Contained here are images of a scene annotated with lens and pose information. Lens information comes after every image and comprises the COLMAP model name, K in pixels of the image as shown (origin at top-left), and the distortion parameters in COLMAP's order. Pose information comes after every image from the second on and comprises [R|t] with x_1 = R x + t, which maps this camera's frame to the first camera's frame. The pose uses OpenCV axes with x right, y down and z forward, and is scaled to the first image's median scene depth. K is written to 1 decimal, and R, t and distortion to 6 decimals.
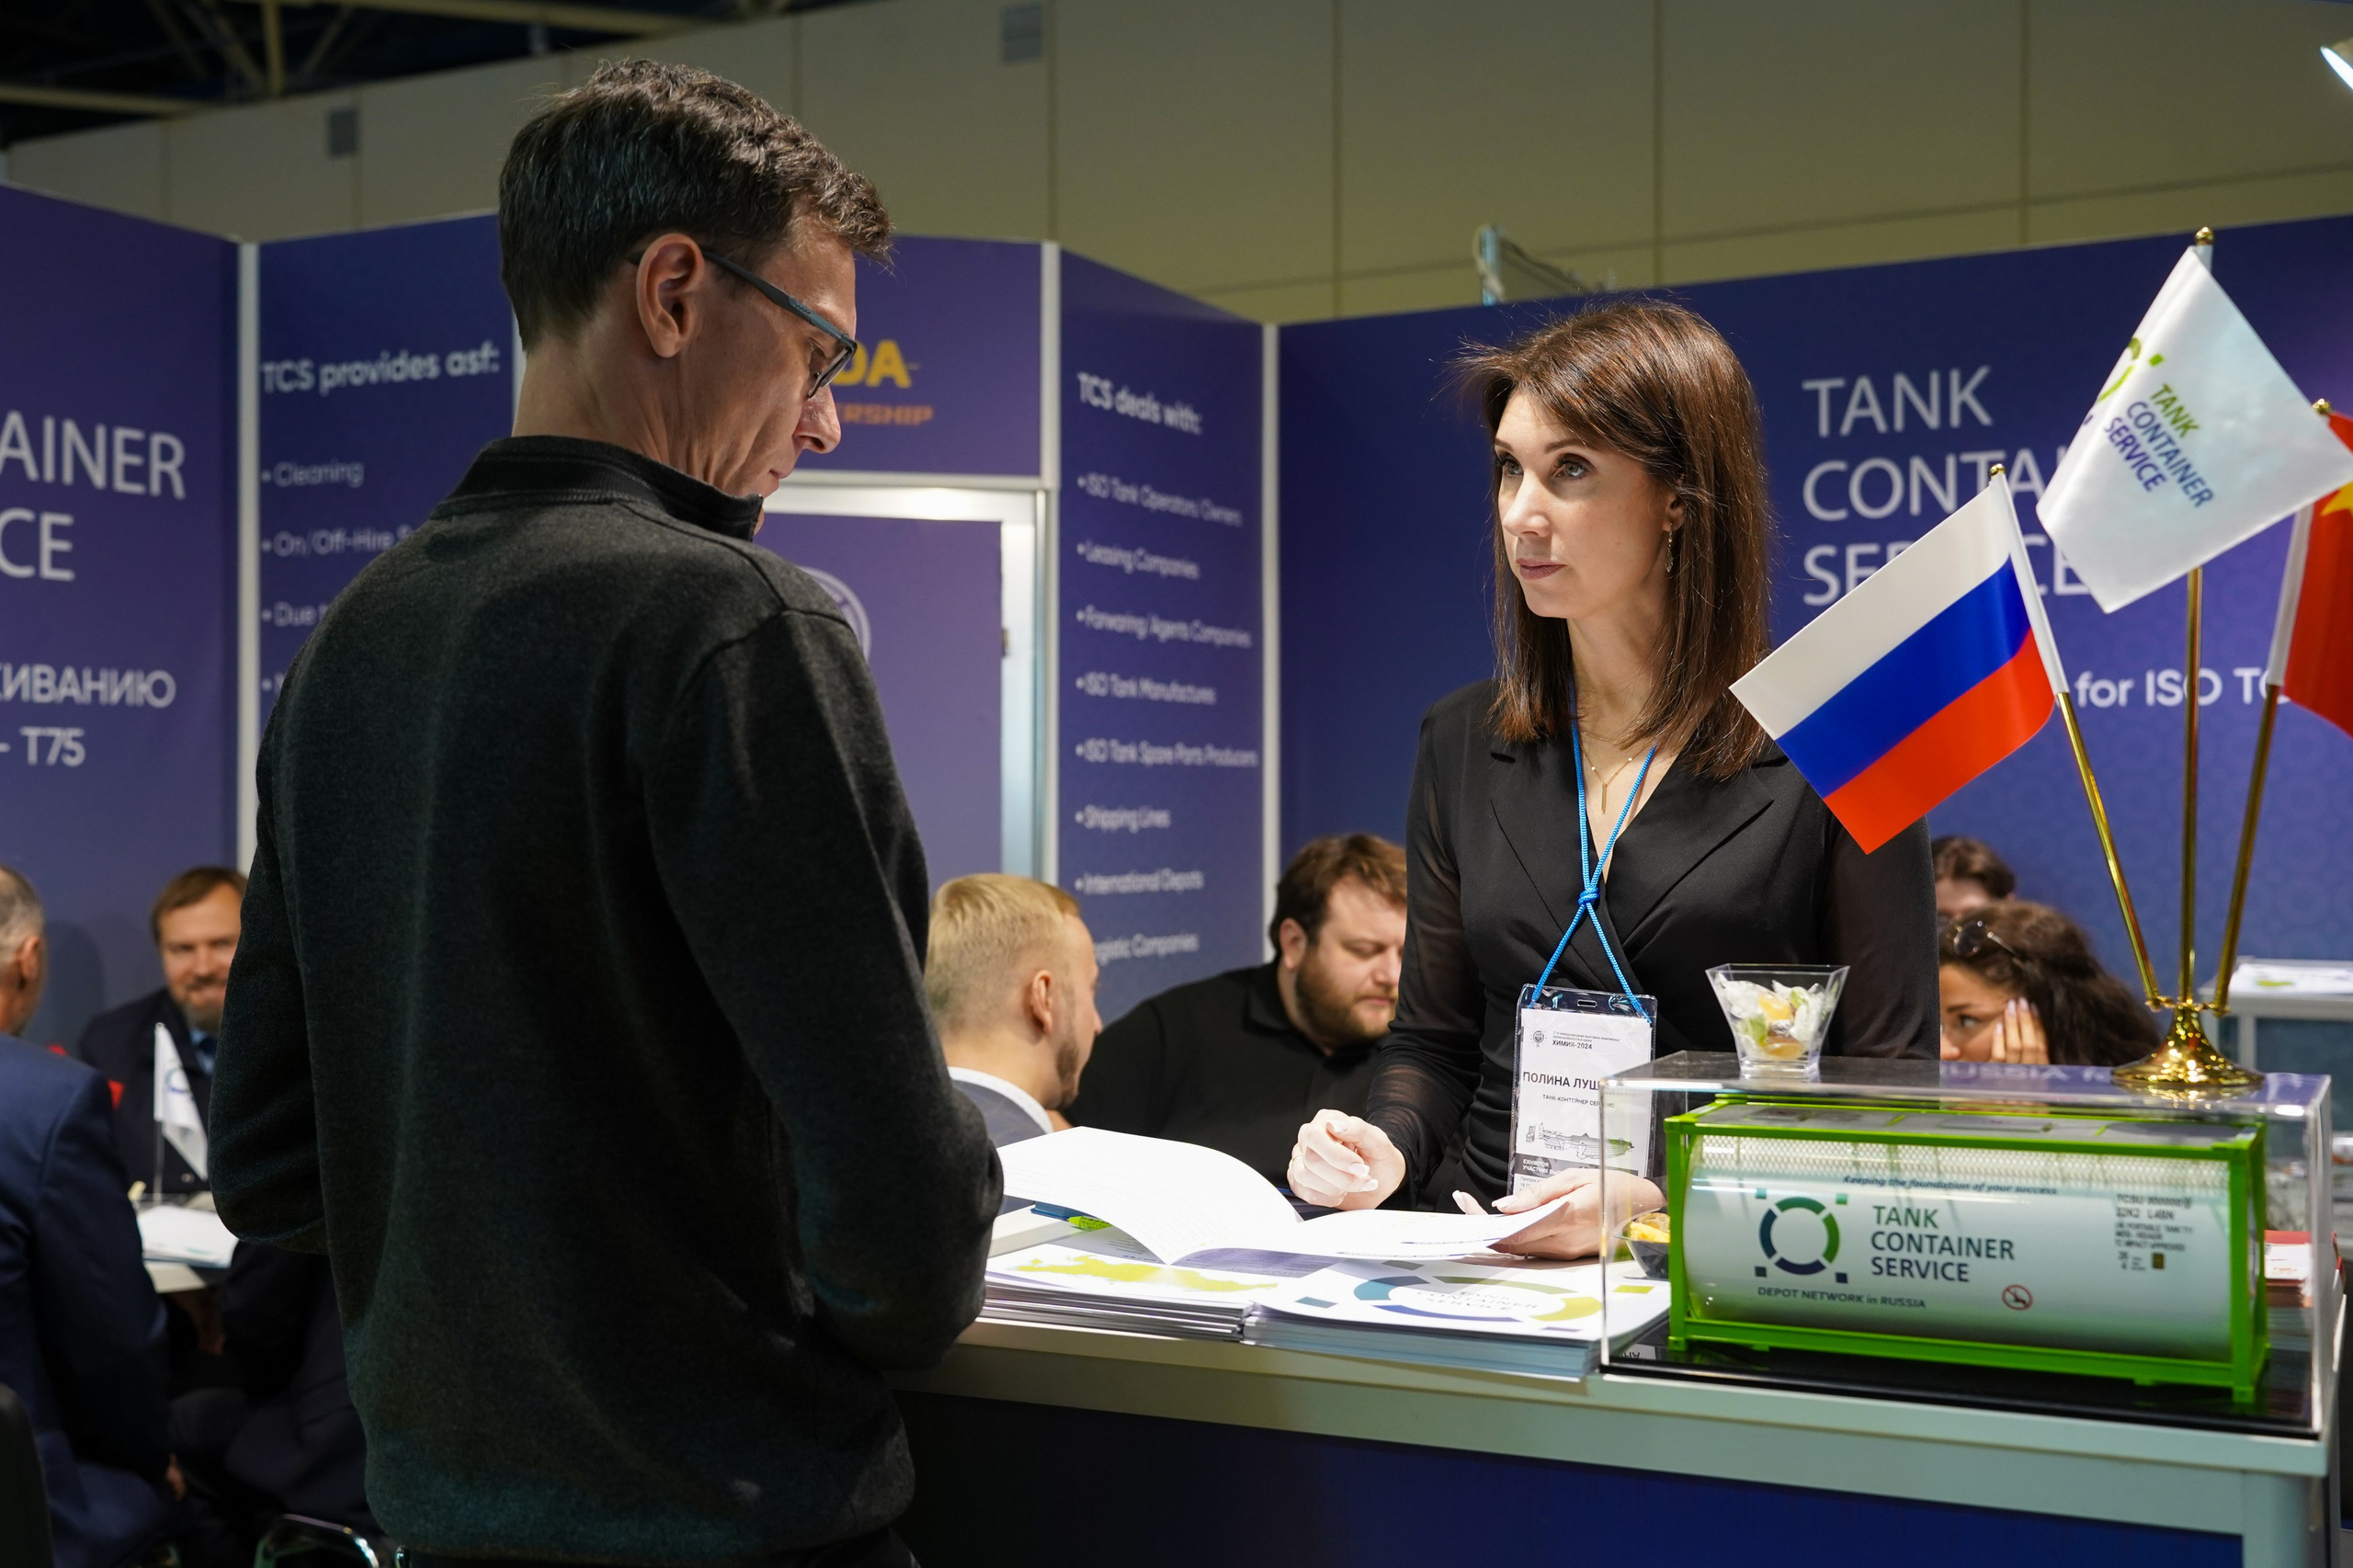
lens RADIAL K [[2606.1, 0, 1150.9], [0, 2606.1, 777.9], [0, 0, 1]] dist [0.055607, 0.000000]
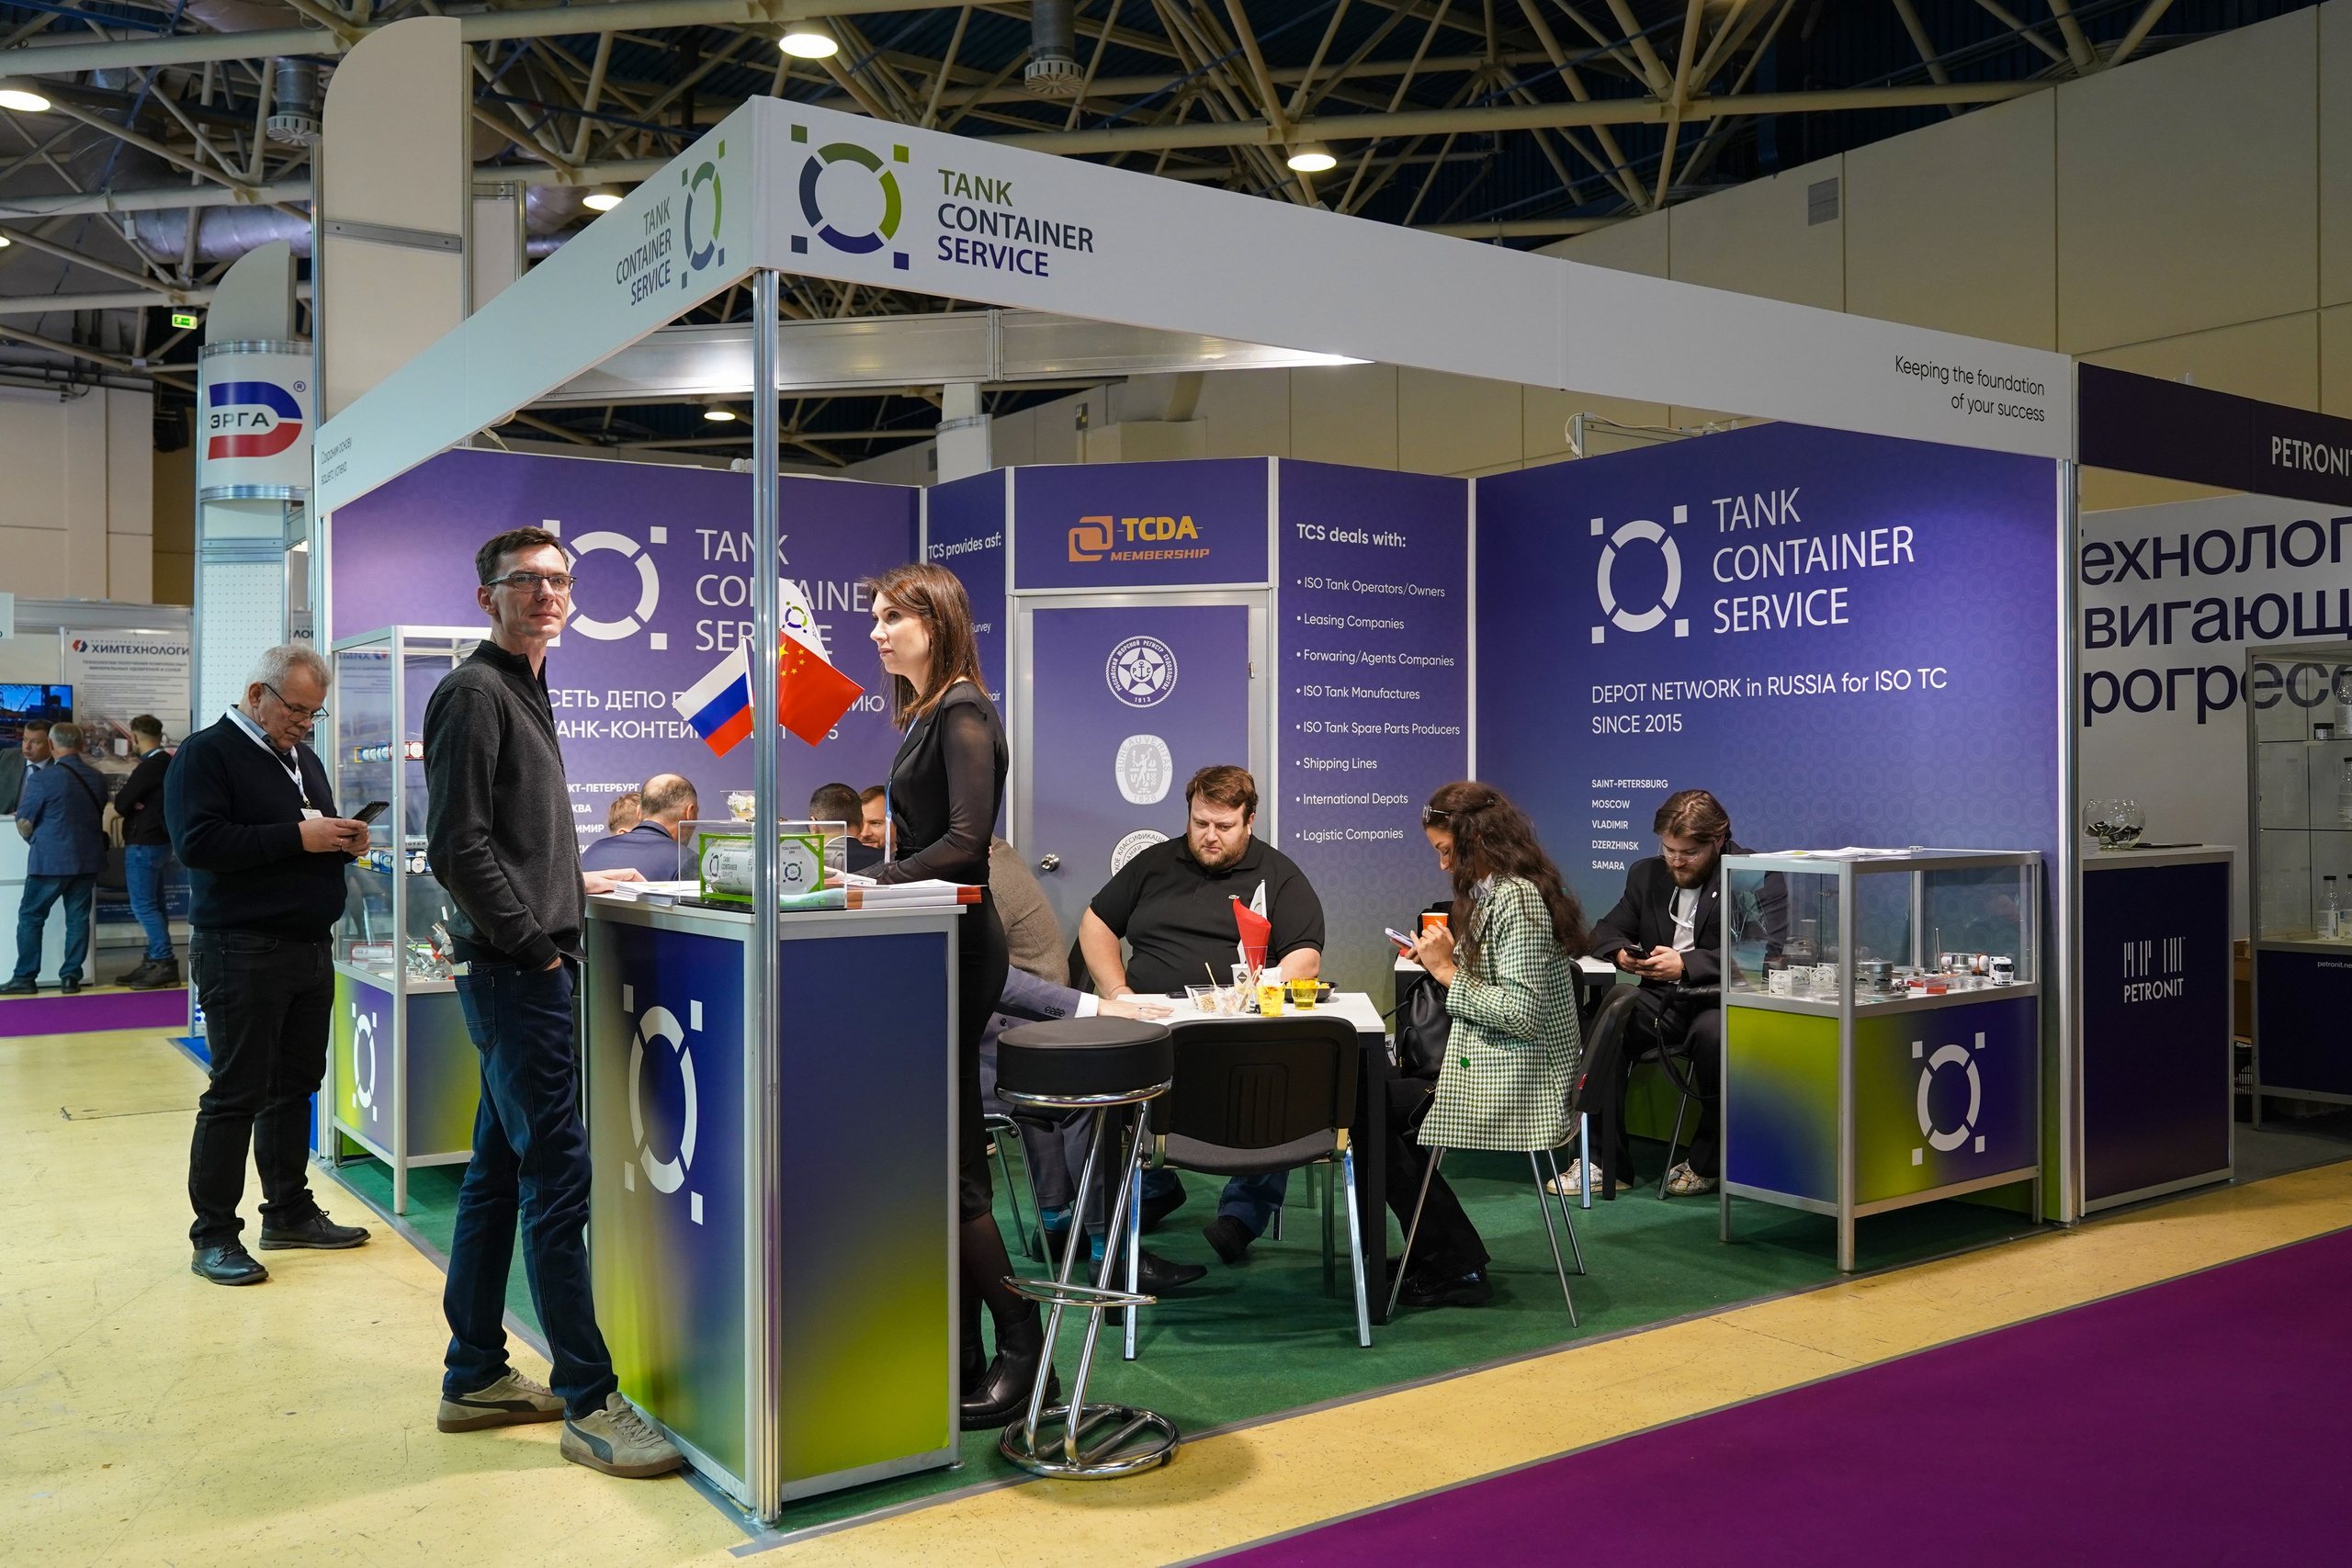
lens RADIAL K [[1955.5, 0, 1190.0], [0, 1955.5, 786.3], [0, 0, 1]] dist [-0.009585, 0.001867]
pose [[0.883341, 0.001224, -0.468730, 0.550872], [0.006082, 0.999882, 0.014072, 0.011488], [0.468692, -0.015281, 0.883230, -0.261309]]
